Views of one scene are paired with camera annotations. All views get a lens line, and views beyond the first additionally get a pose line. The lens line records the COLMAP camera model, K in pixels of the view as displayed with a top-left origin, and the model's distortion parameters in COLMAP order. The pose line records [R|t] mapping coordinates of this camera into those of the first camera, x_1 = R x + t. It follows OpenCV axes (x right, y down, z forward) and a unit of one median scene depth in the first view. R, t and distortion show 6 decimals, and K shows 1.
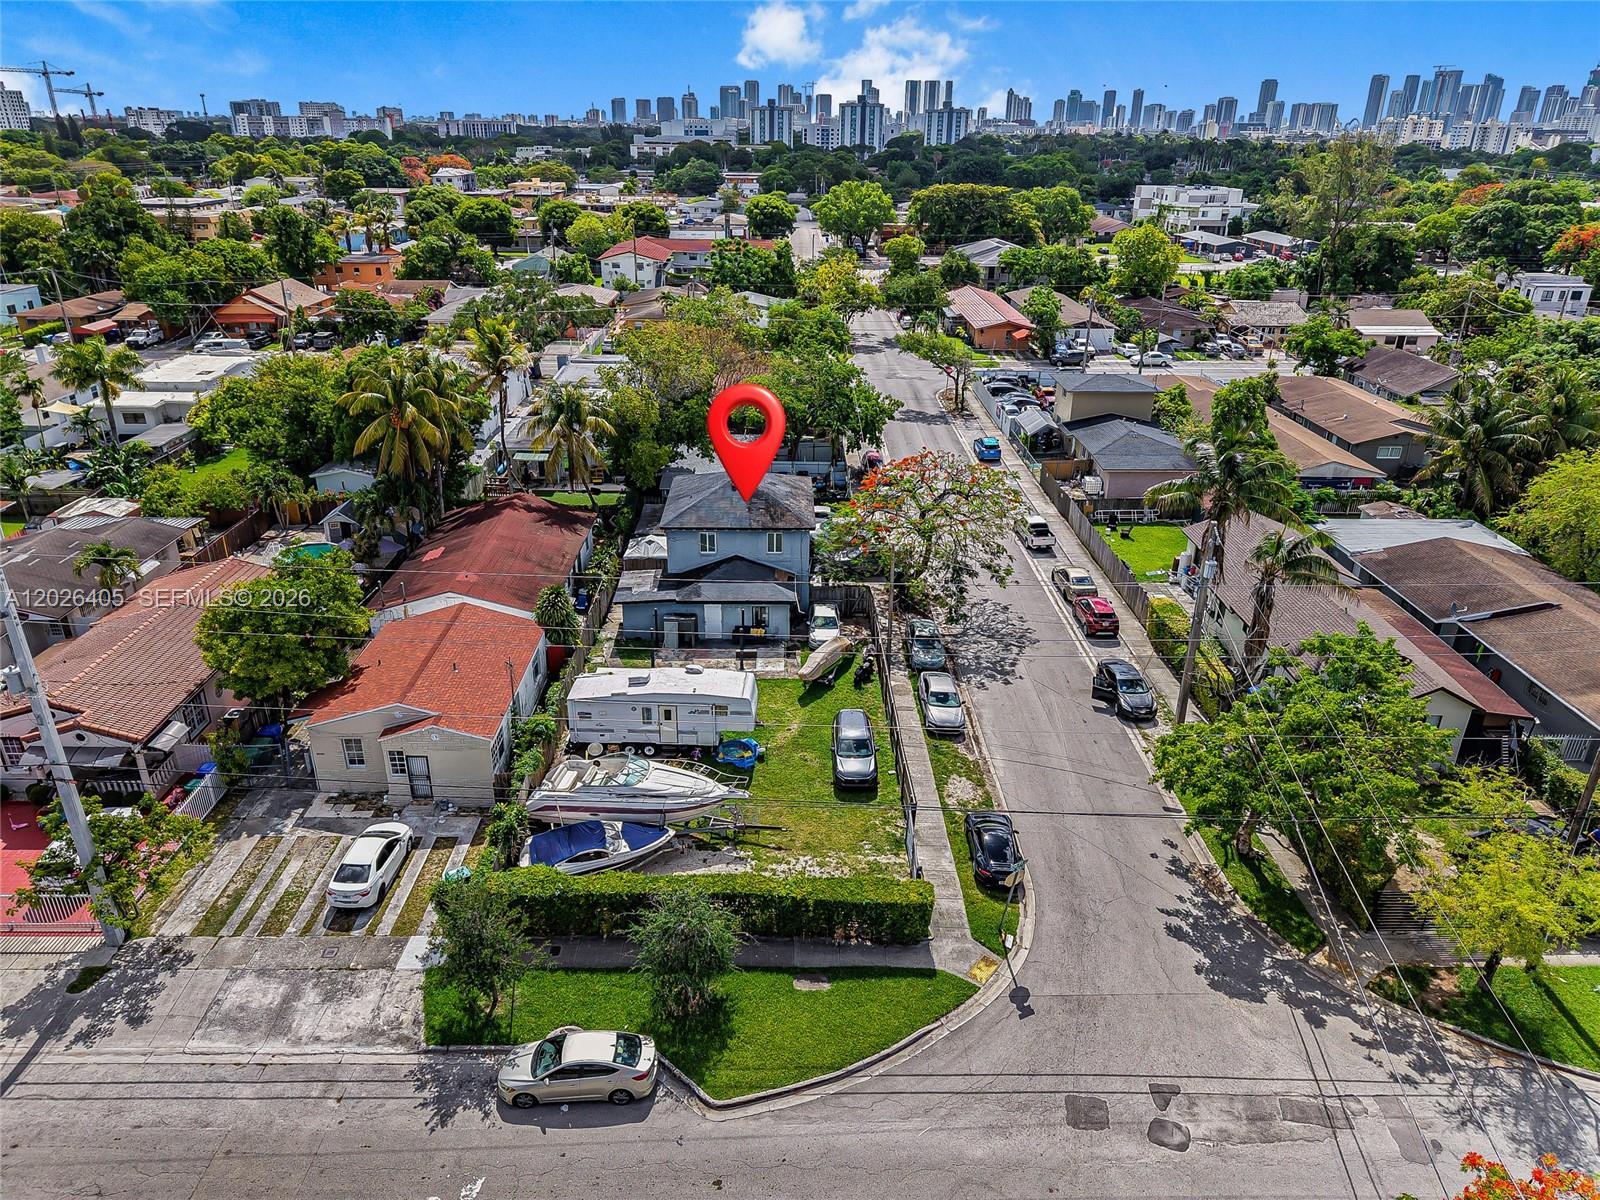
lens RADIAL K [[1065.2, 0, 800.0], [0, 1065.2, 600.0], [0, 0, 1]] dist [0.024989, -0.021829]
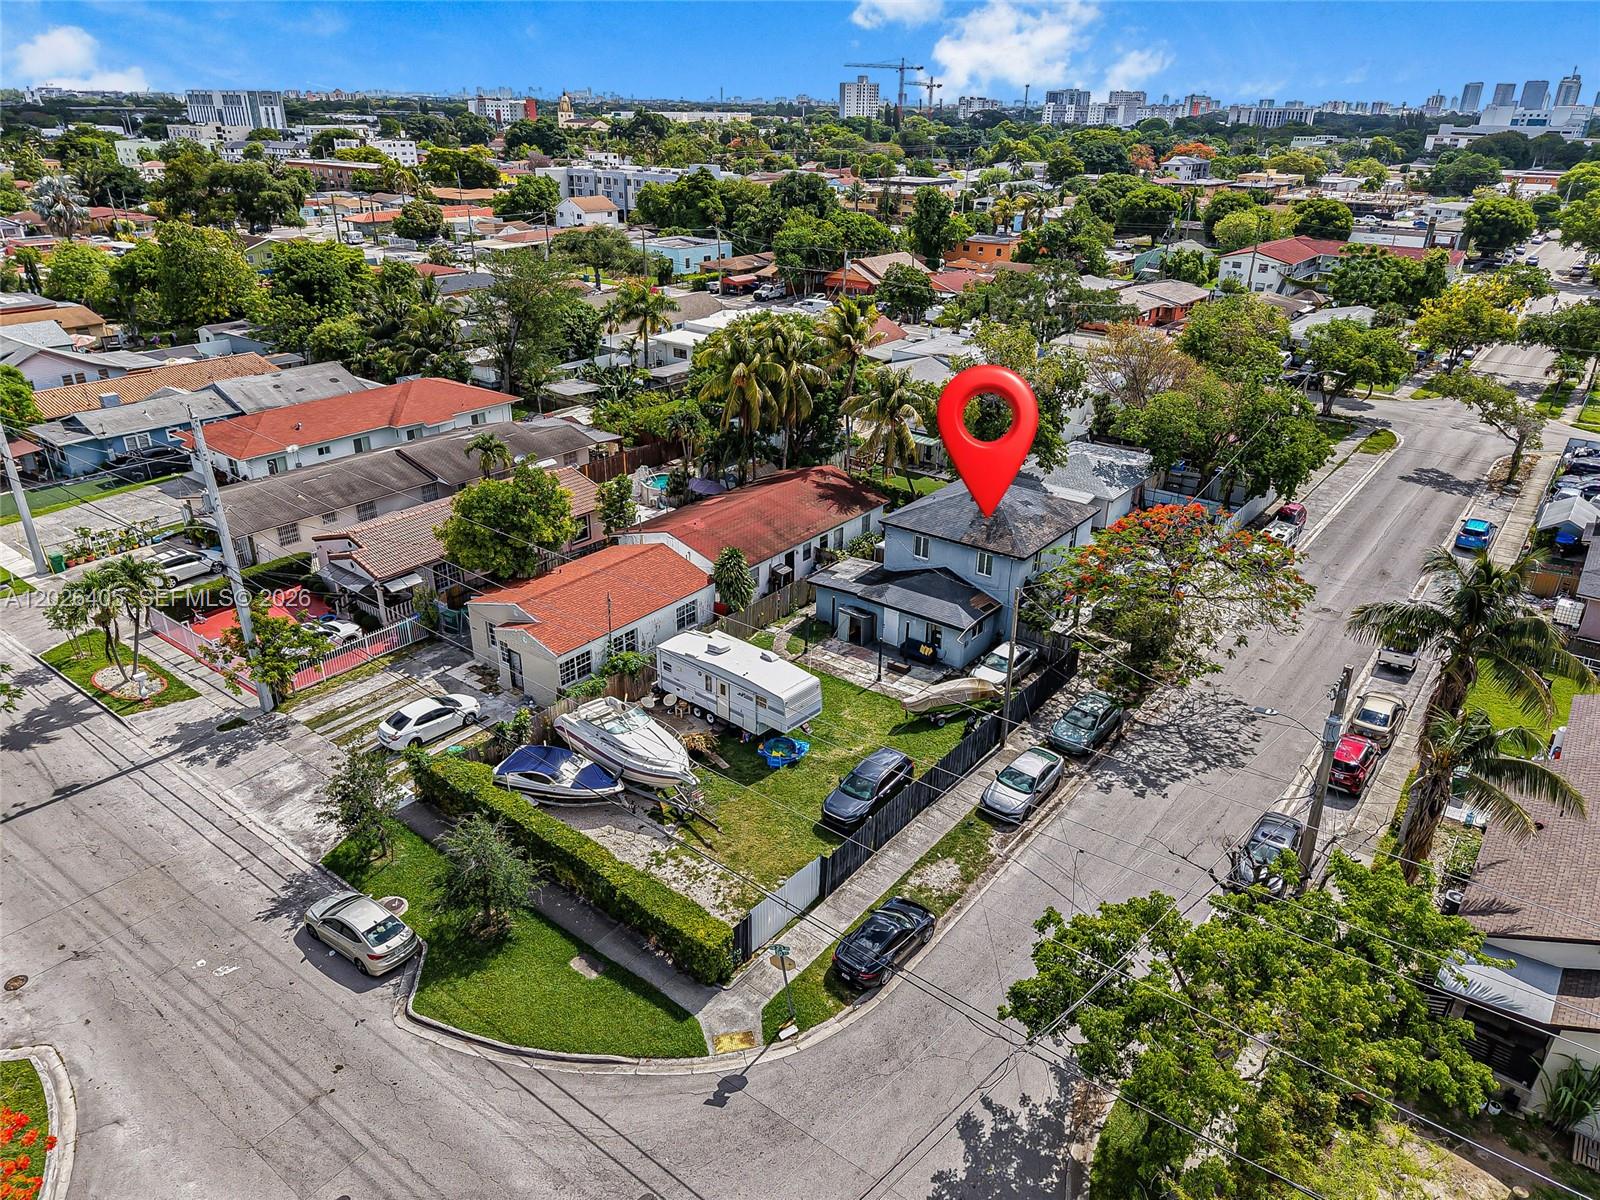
lens RADIAL K [[1065.2, 0, 800.0], [0, 1065.2, 600.0], [0, 0, 1]] dist [0.024989, -0.021829]
pose [[0.784495, 0.261001, -0.562535, 0.482014], [-0.255924, 0.962528, 0.089683, -0.084587], [0.564863, 0.073611, 0.821895, 0.199562]]
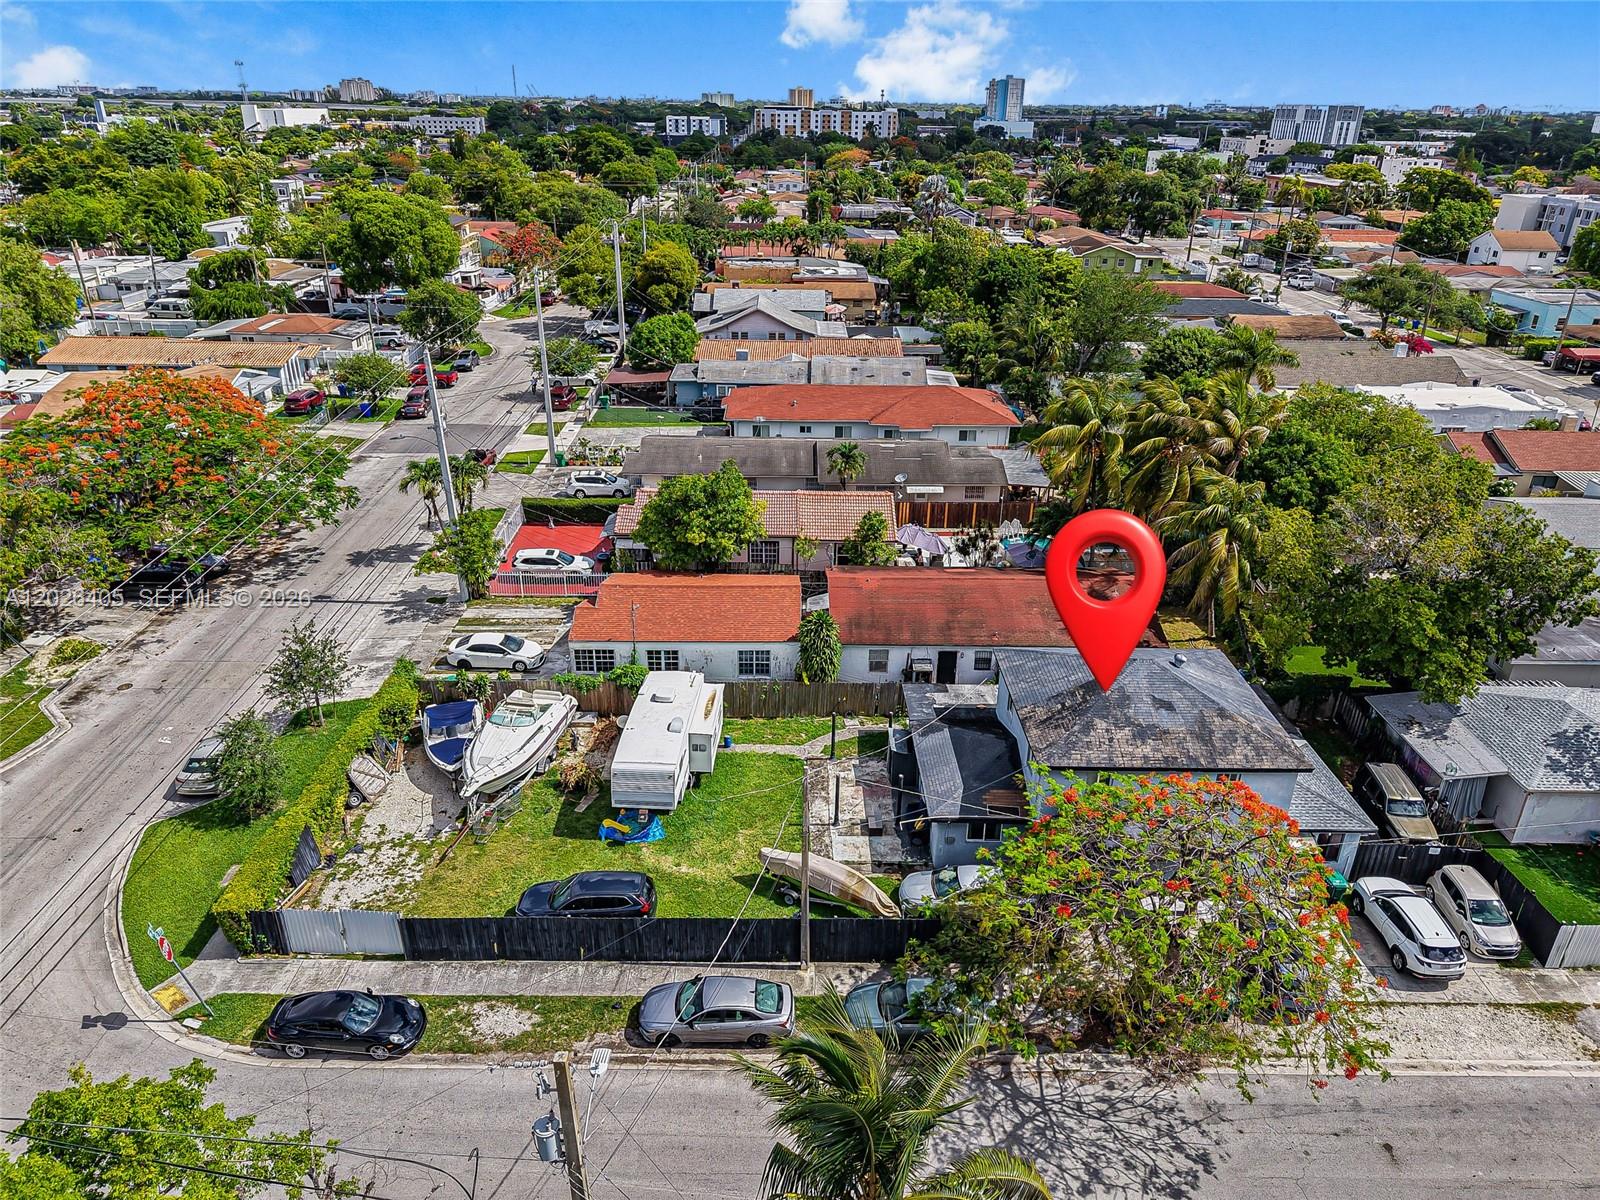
lens RADIAL K [[1065.2, 0, 800.0], [0, 1065.2, 600.0], [0, 0, 1]] dist [0.024989, -0.021829]
pose [[-0.005733, 0.412943, -0.910739, 0.679546], [-0.418956, 0.825975, 0.377147, -0.409152], [0.907988, 0.383722, 0.168270, 0.929958]]
